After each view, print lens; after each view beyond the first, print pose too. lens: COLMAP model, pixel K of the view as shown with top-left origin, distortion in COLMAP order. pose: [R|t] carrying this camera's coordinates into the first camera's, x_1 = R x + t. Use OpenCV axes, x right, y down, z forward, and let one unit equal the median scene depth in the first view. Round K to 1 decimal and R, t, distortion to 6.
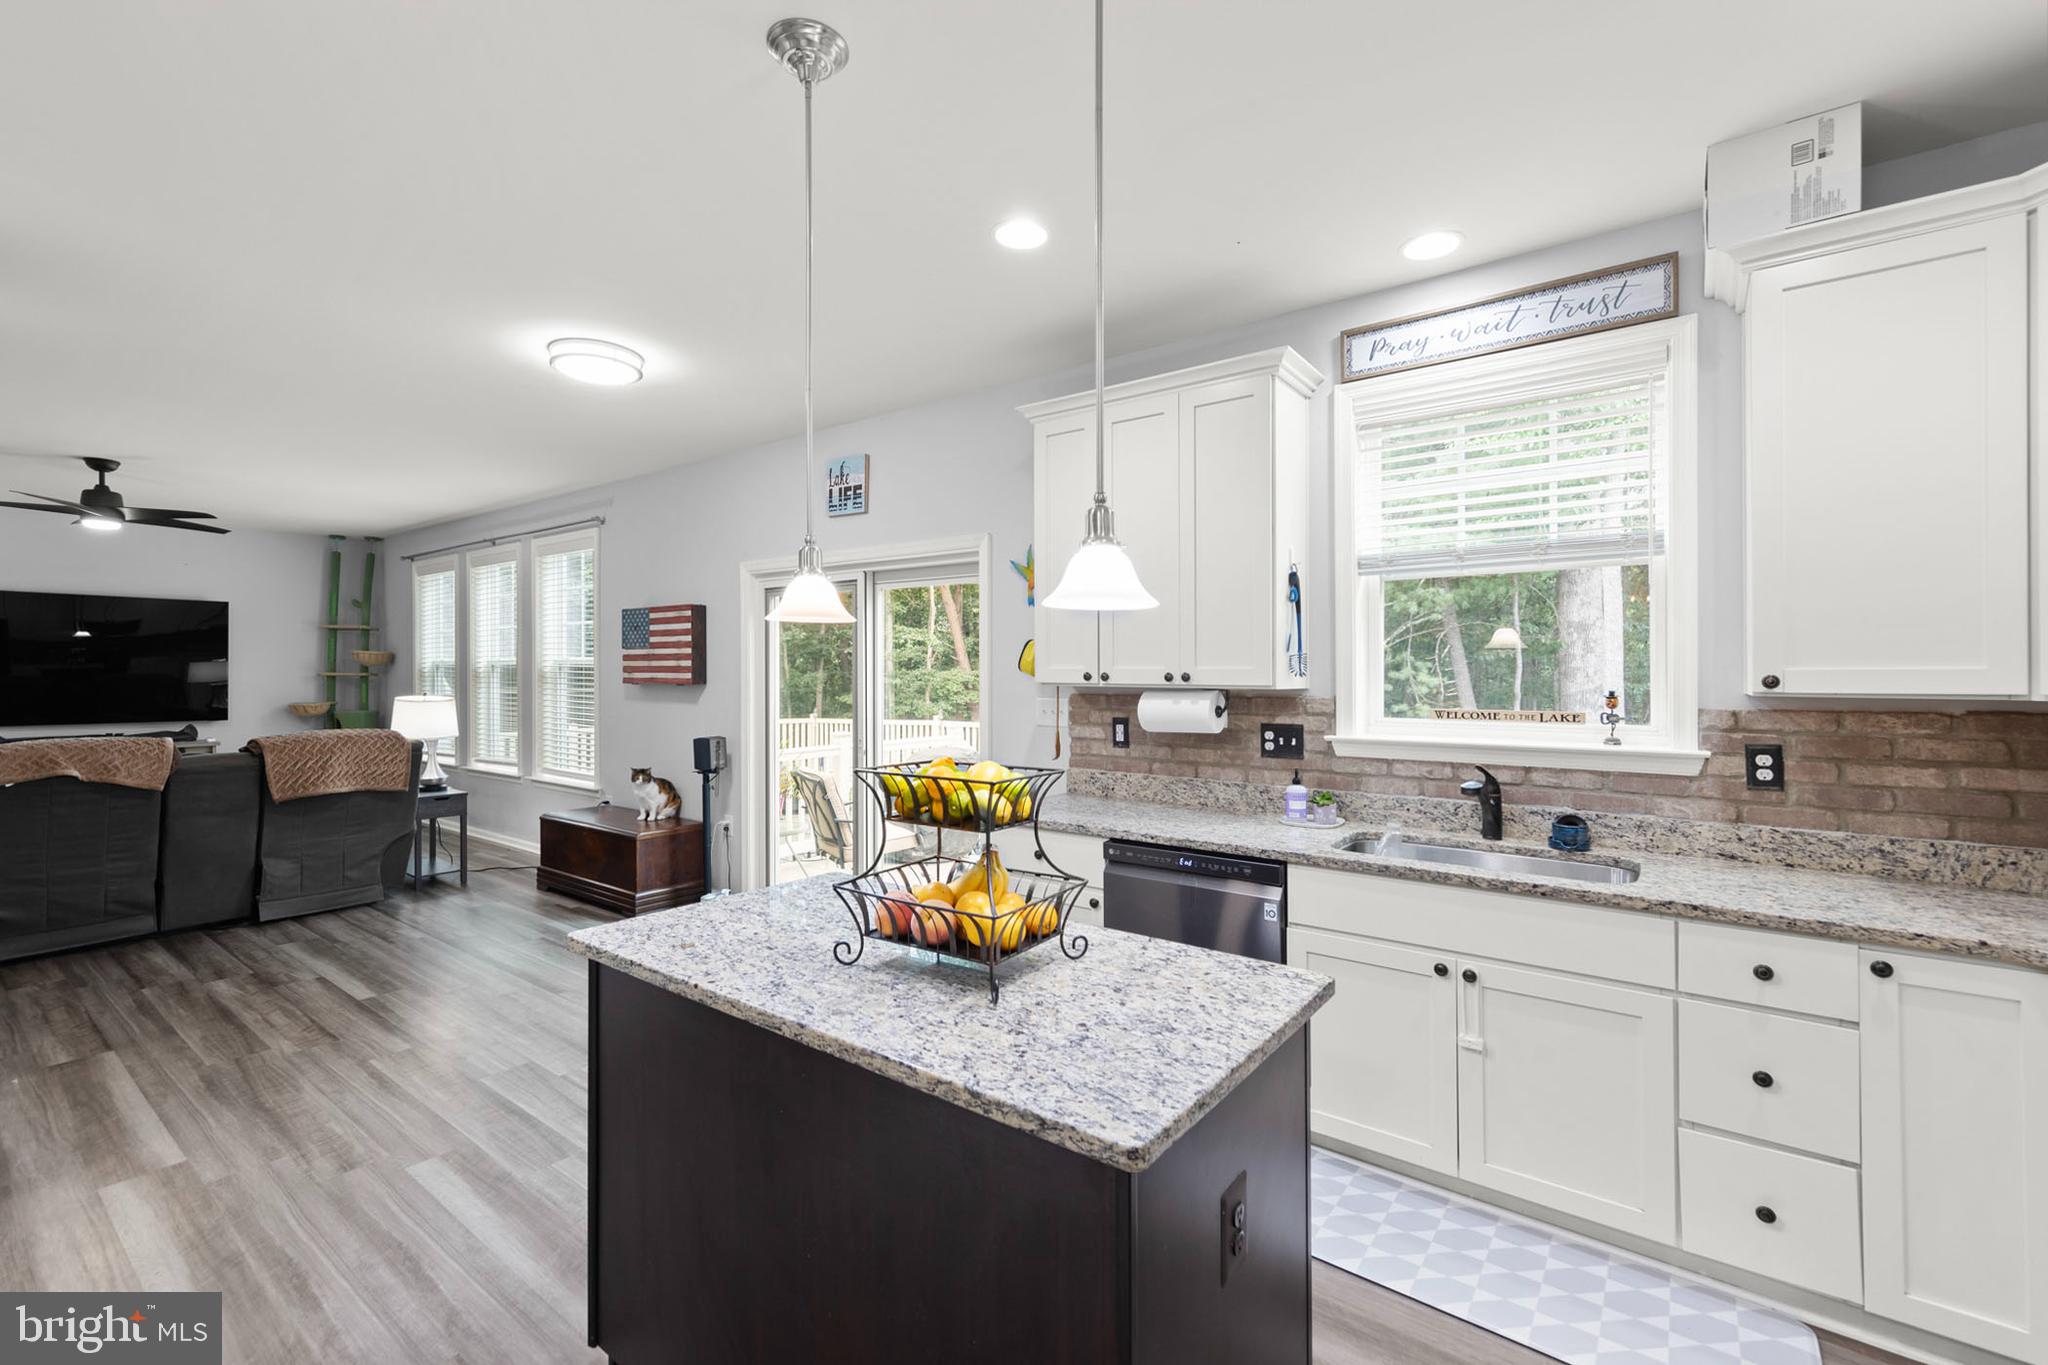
lens RADIAL K [[893.0, 0, 1024.9], [0, 893.0, 662.0], [0, 0, 1]] dist [0.003762, -0.001219]
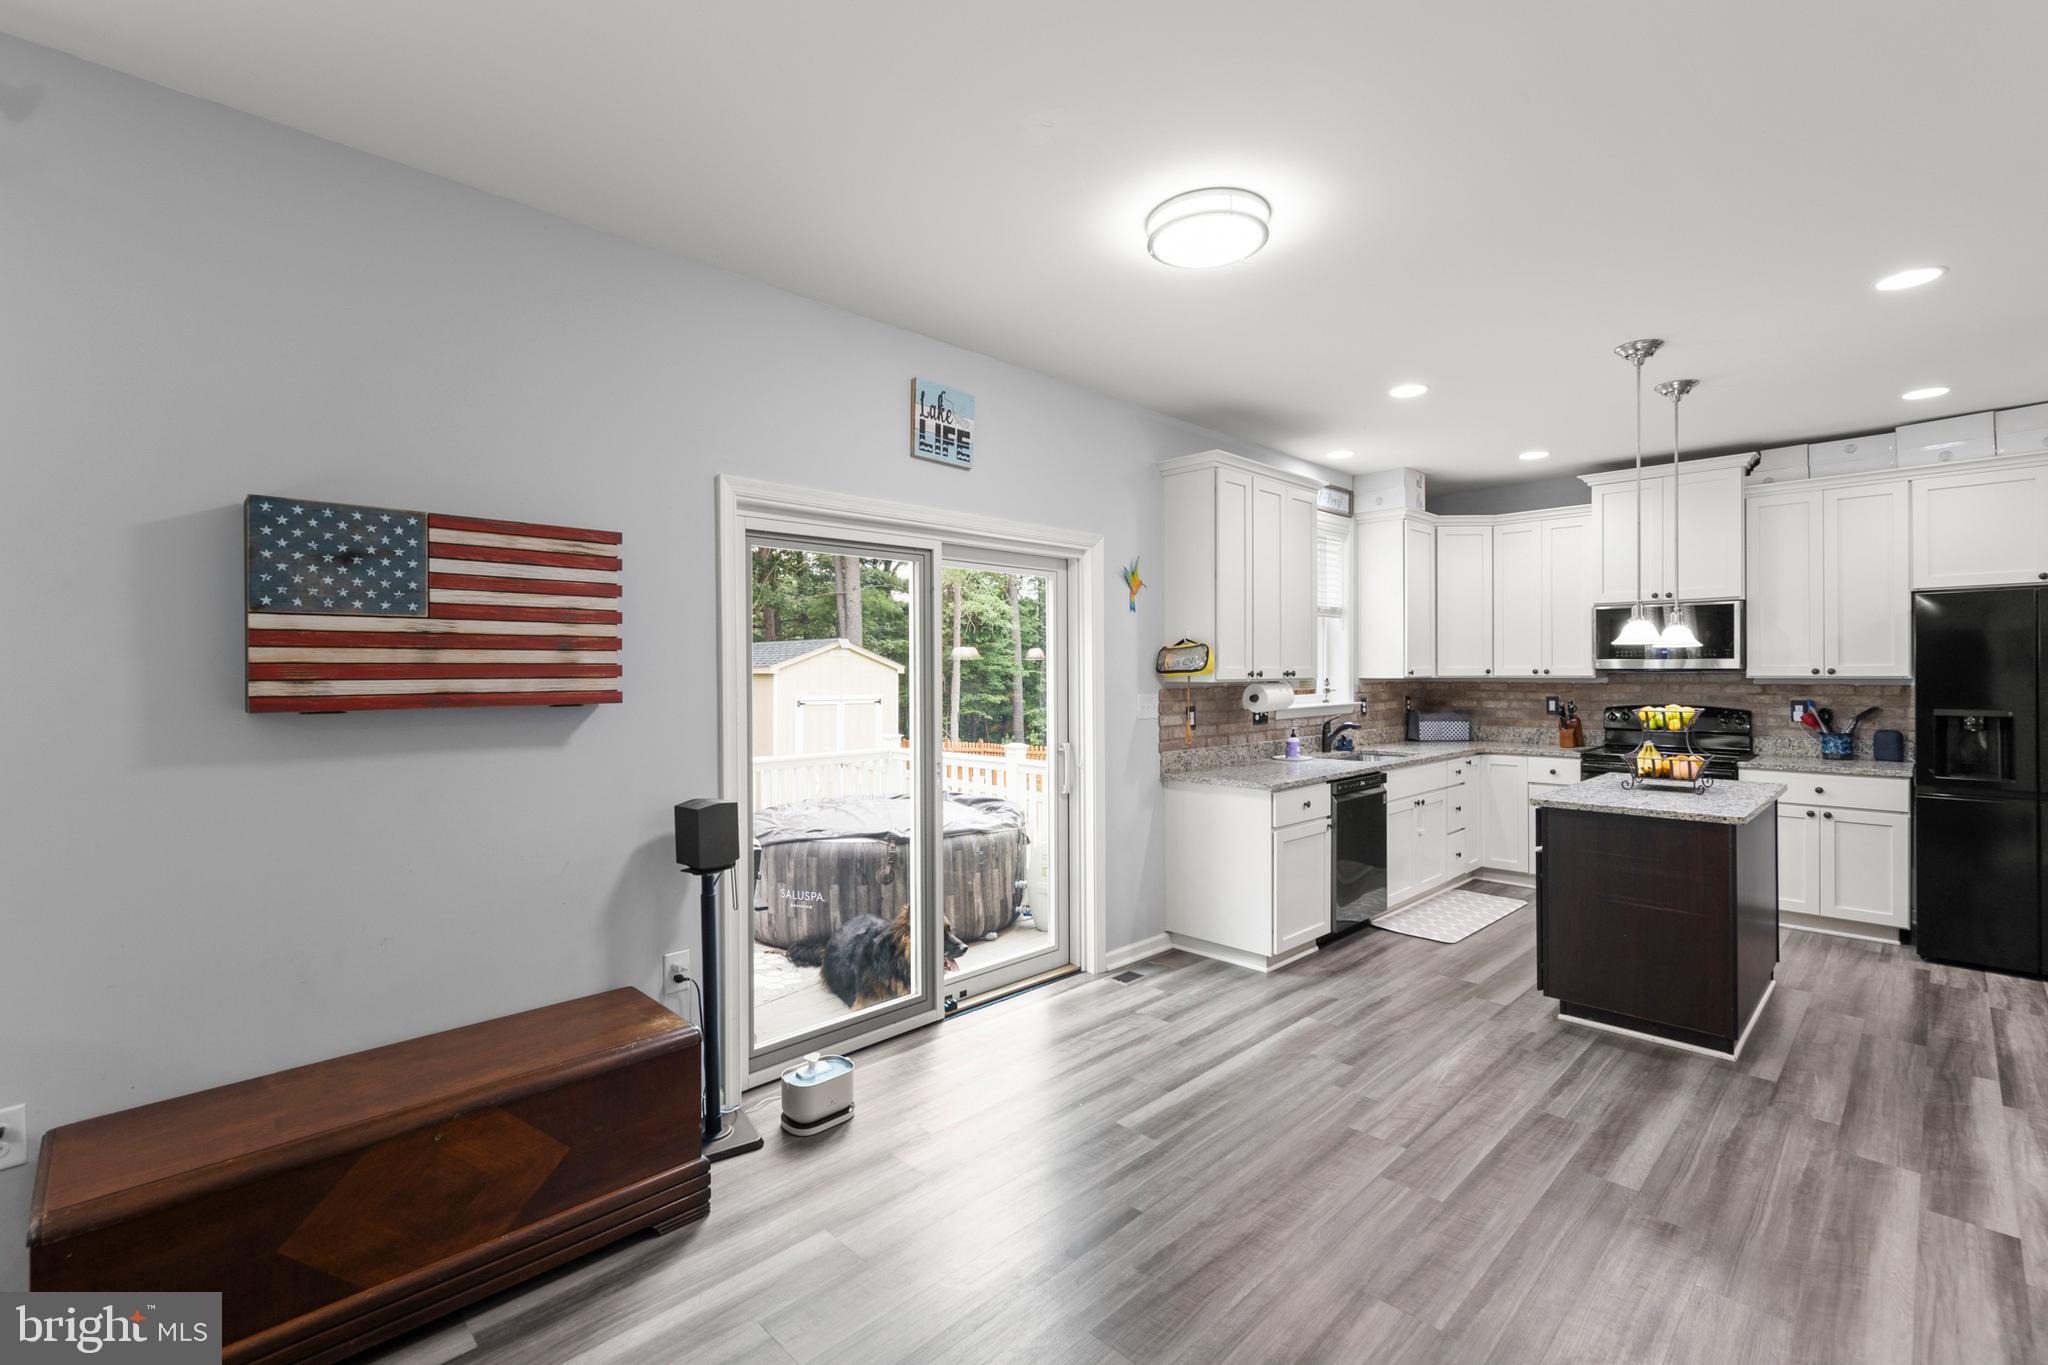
lens RADIAL K [[893.0, 0, 1056.7], [0, 893.0, 662.1], [0, 0, 1]] dist [0.003762, -0.001219]
pose [[0.122265, 0.004937, 0.992485, -0.939046], [-0.008182, 0.999959, -0.003967, 0.004277], [-0.992464, -0.007636, 0.122300, 0.820208]]
